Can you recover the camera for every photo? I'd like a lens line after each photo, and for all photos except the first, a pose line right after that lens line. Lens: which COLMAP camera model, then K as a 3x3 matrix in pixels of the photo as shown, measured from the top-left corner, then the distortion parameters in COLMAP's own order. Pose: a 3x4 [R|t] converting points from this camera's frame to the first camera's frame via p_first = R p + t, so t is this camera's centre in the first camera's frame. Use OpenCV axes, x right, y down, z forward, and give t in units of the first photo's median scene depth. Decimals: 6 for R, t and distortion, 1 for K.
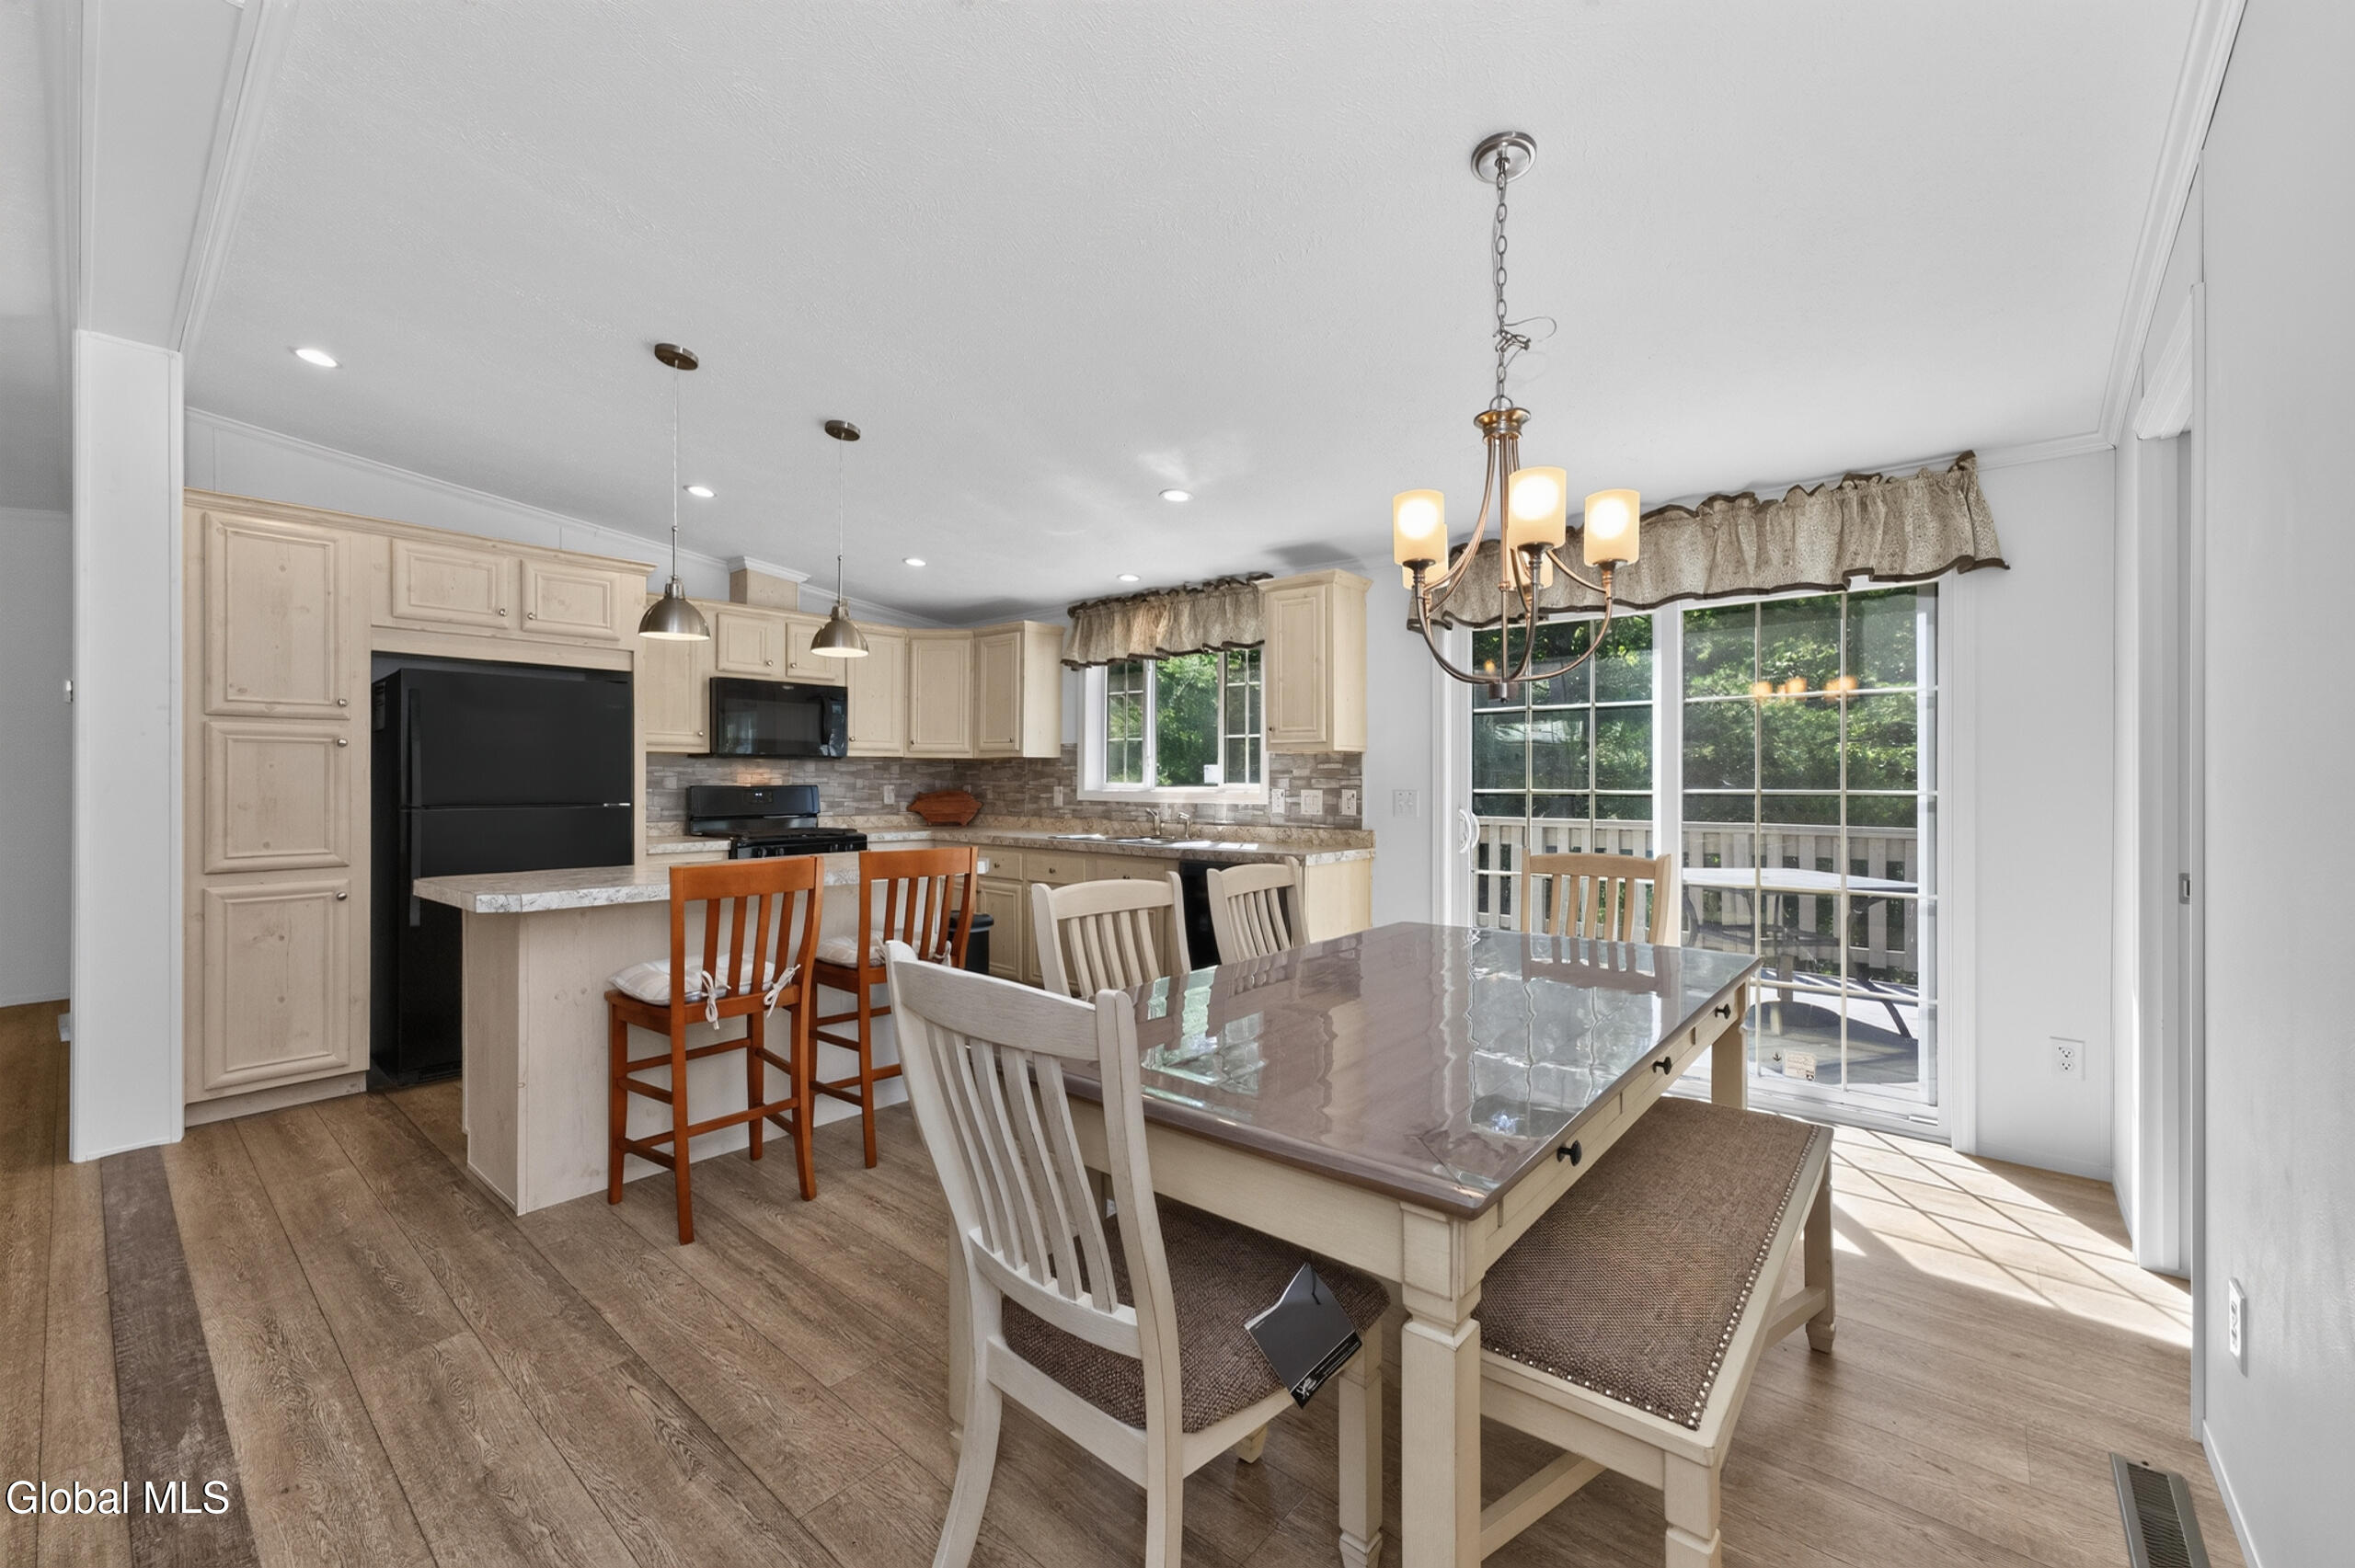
lens RADIAL K [[952.1, 0, 1185.1], [0, 952.1, 780.5], [0, 0, 1]] dist [-0.009969, 0.006593]
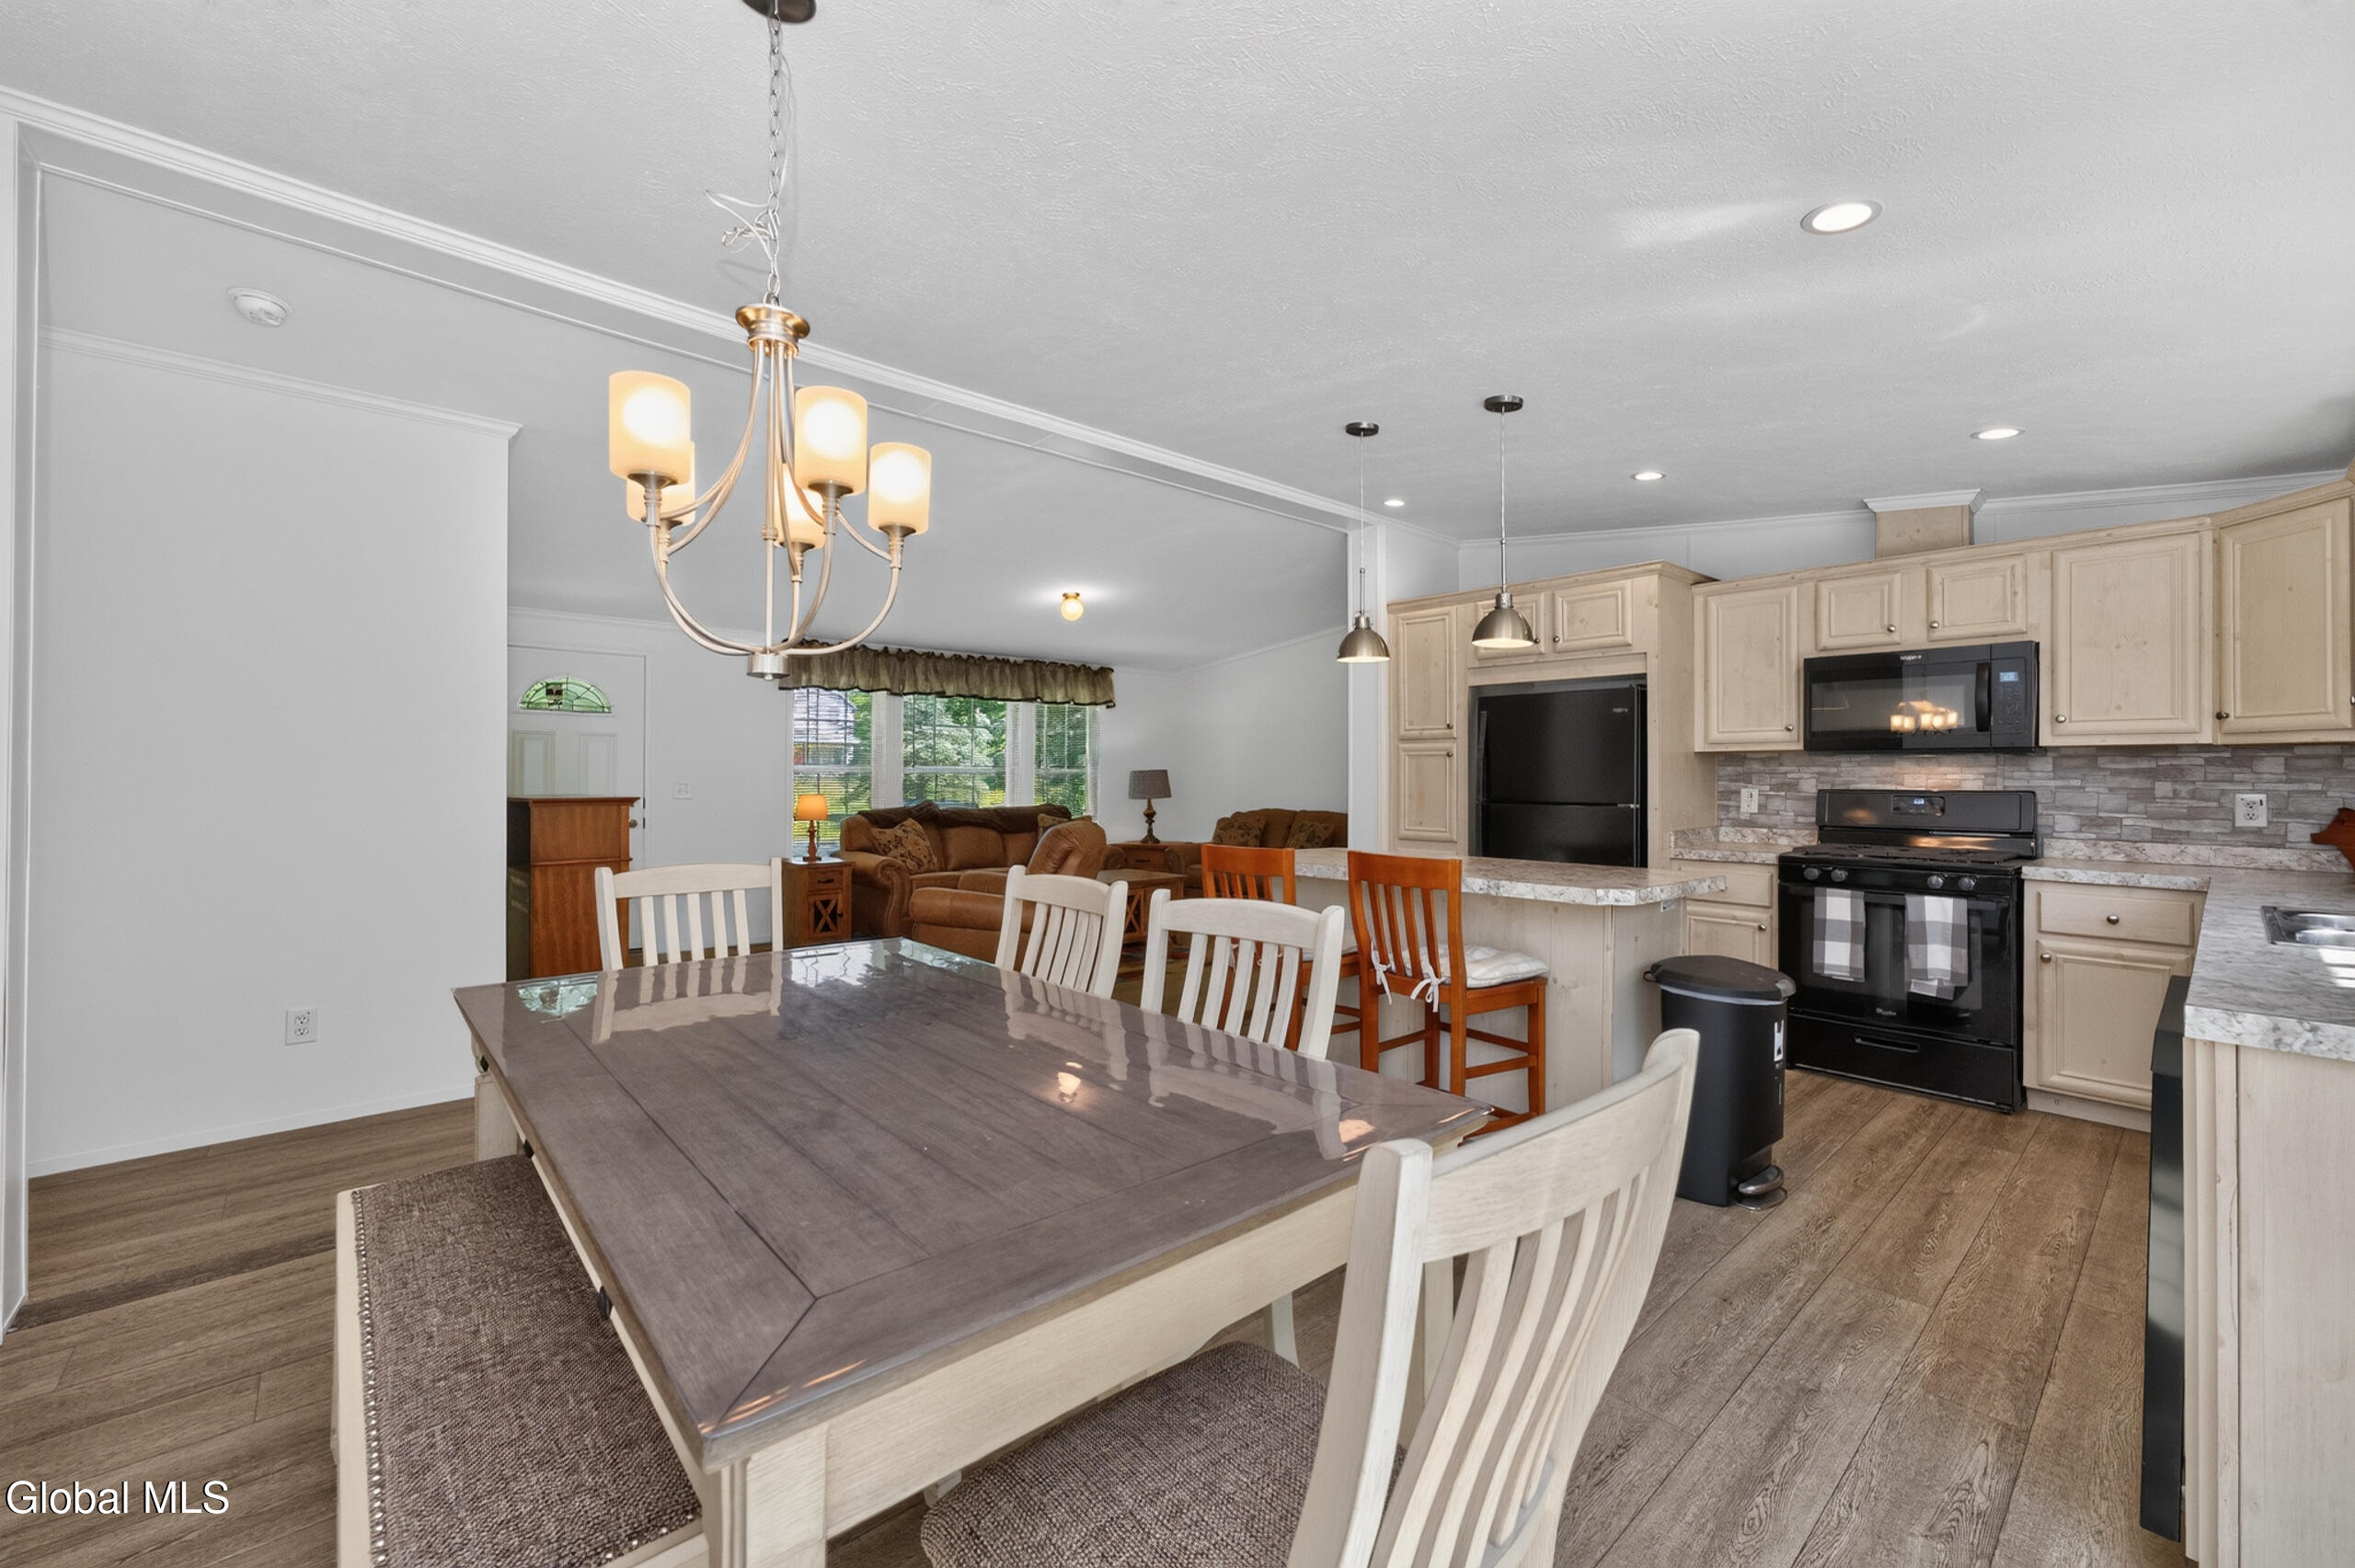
lens RADIAL K [[952.1, 0, 1171.8], [0, 952.1, 776.2], [0, 0, 1]] dist [-0.009969, 0.006593]
pose [[-0.139607, -0.003350, -0.990201, 0.515540], [-0.005962, 0.999979, -0.002542, -0.000338], [0.990189, 0.005549, -0.139624, 0.695320]]
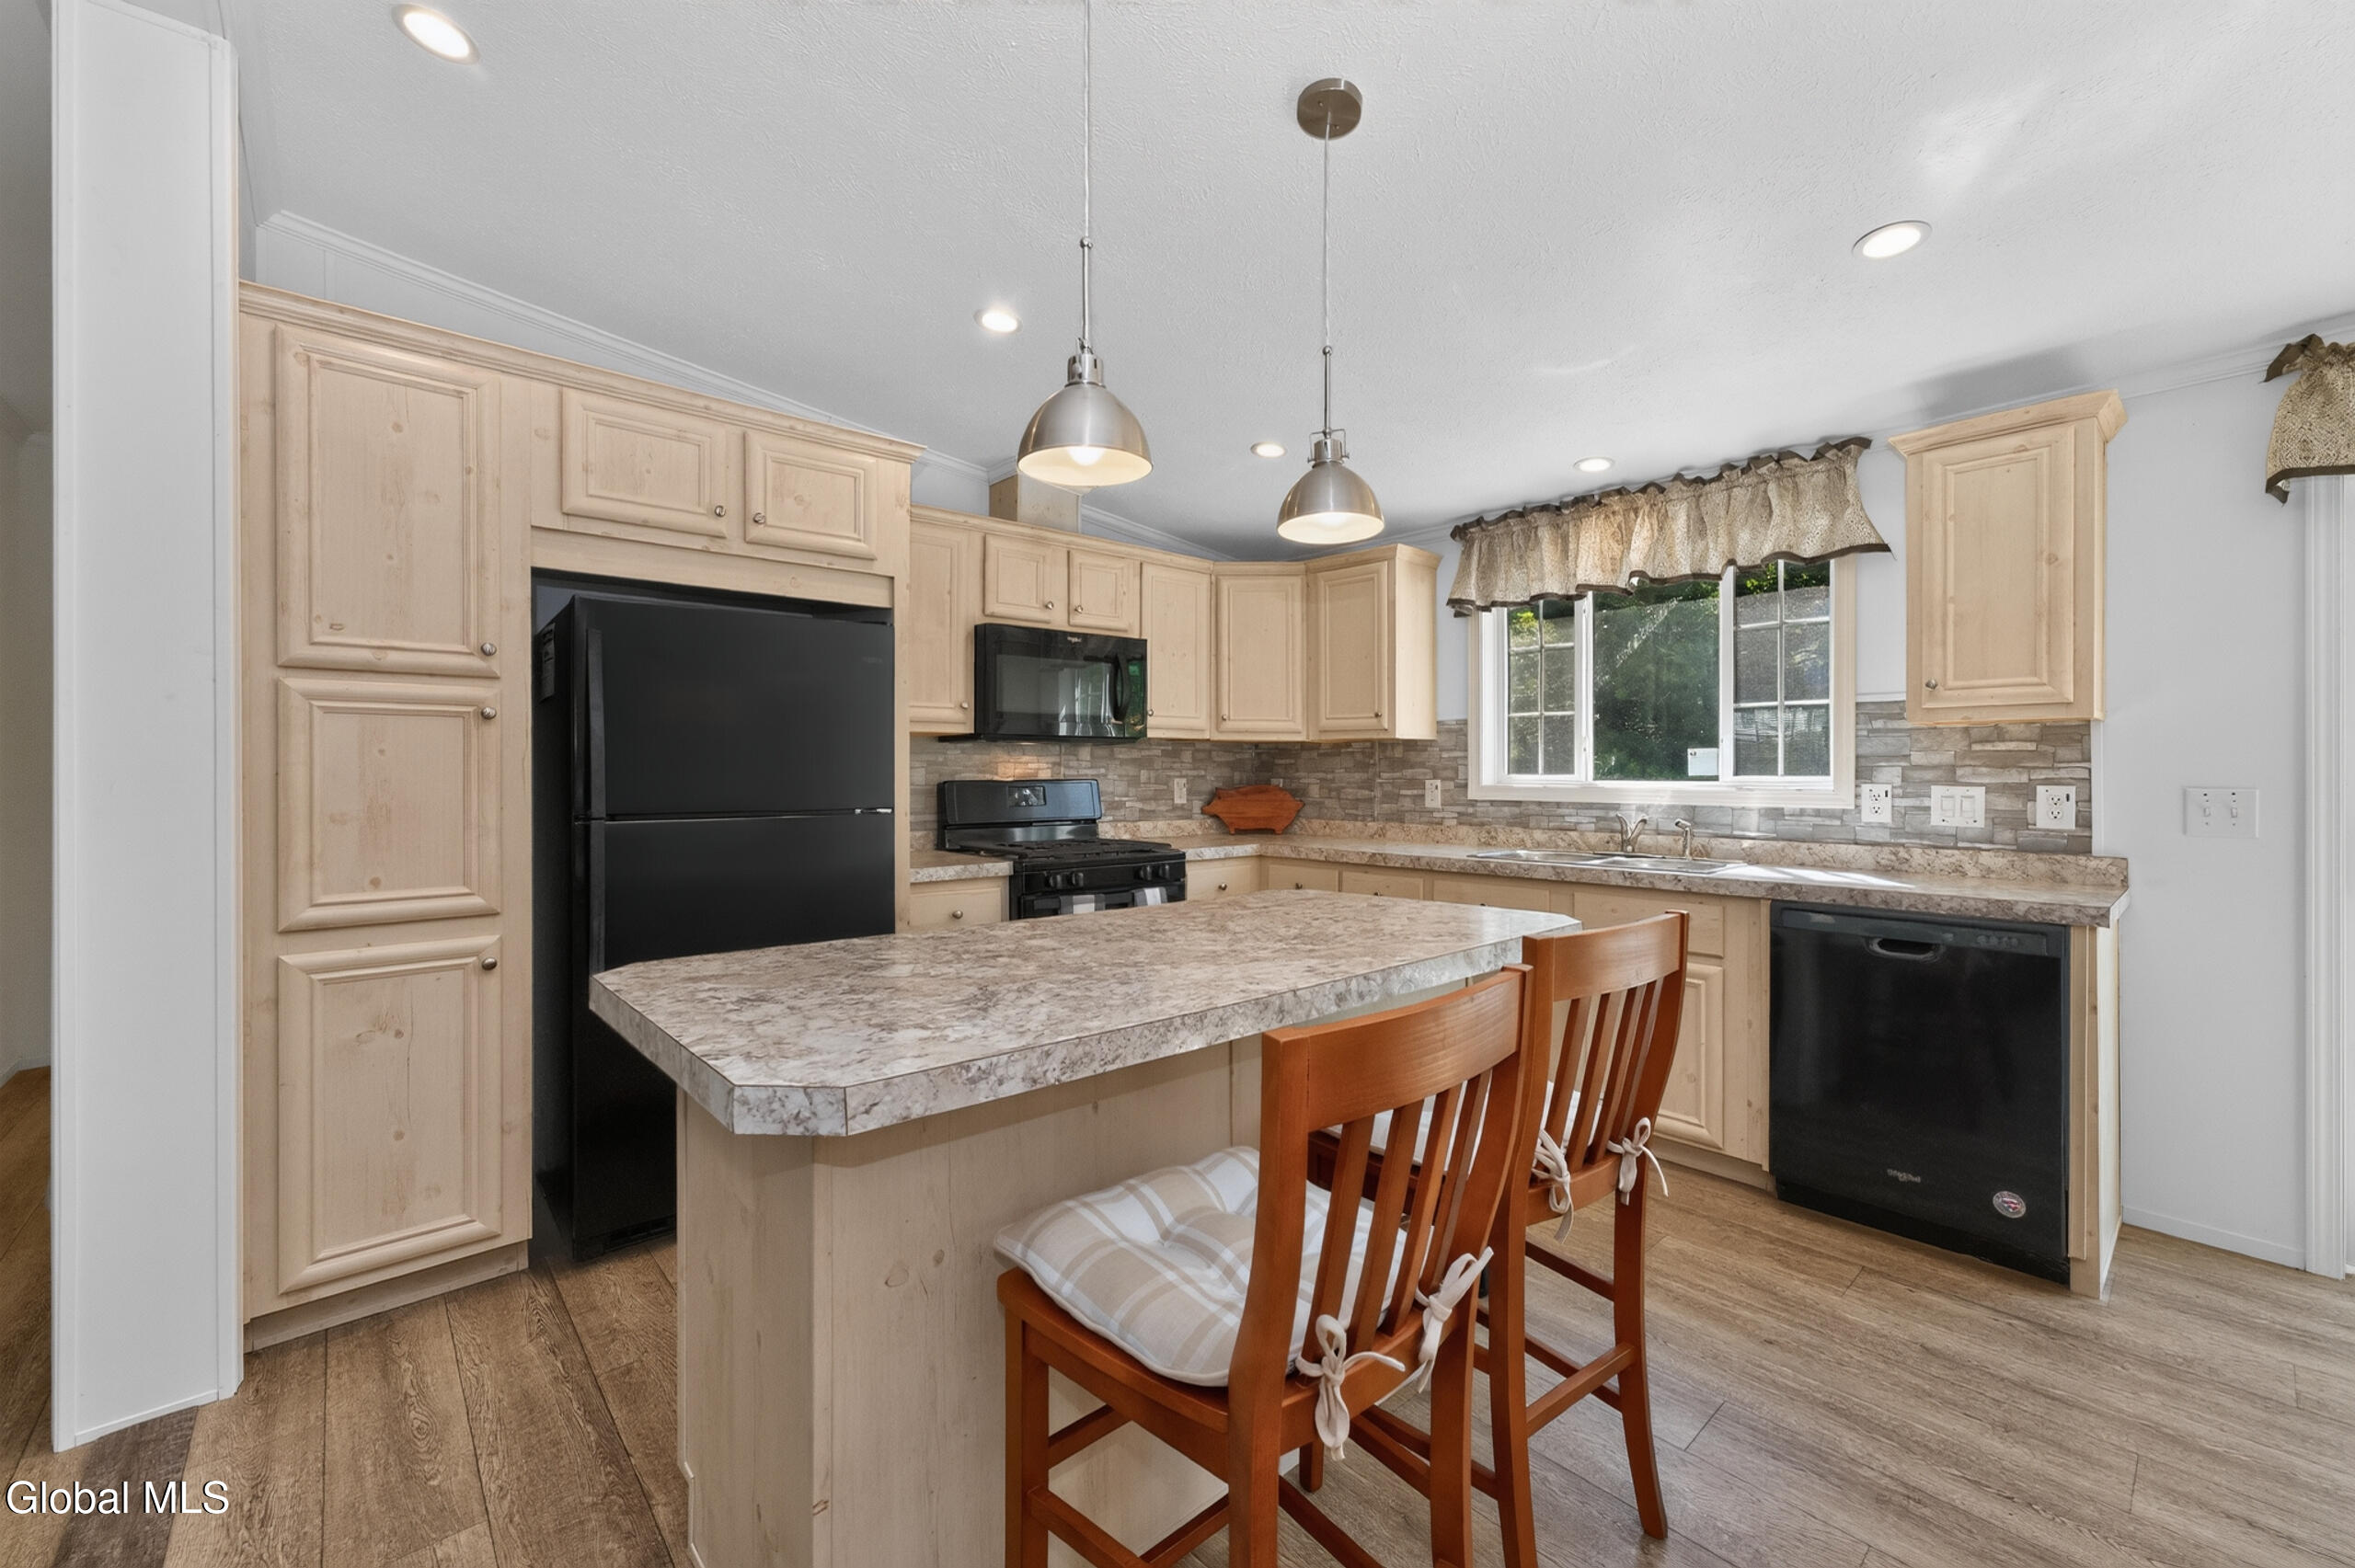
lens RADIAL K [[952.1, 0, 1178.1], [0, 952.1, 772.3], [0, 0, 1]] dist [-0.009969, 0.006593]
pose [[0.990534, -0.003232, -0.137228, -0.321020], [0.003289, 0.999995, 0.000186, -0.000645], [0.137226, -0.000636, 0.990540, 0.401429]]
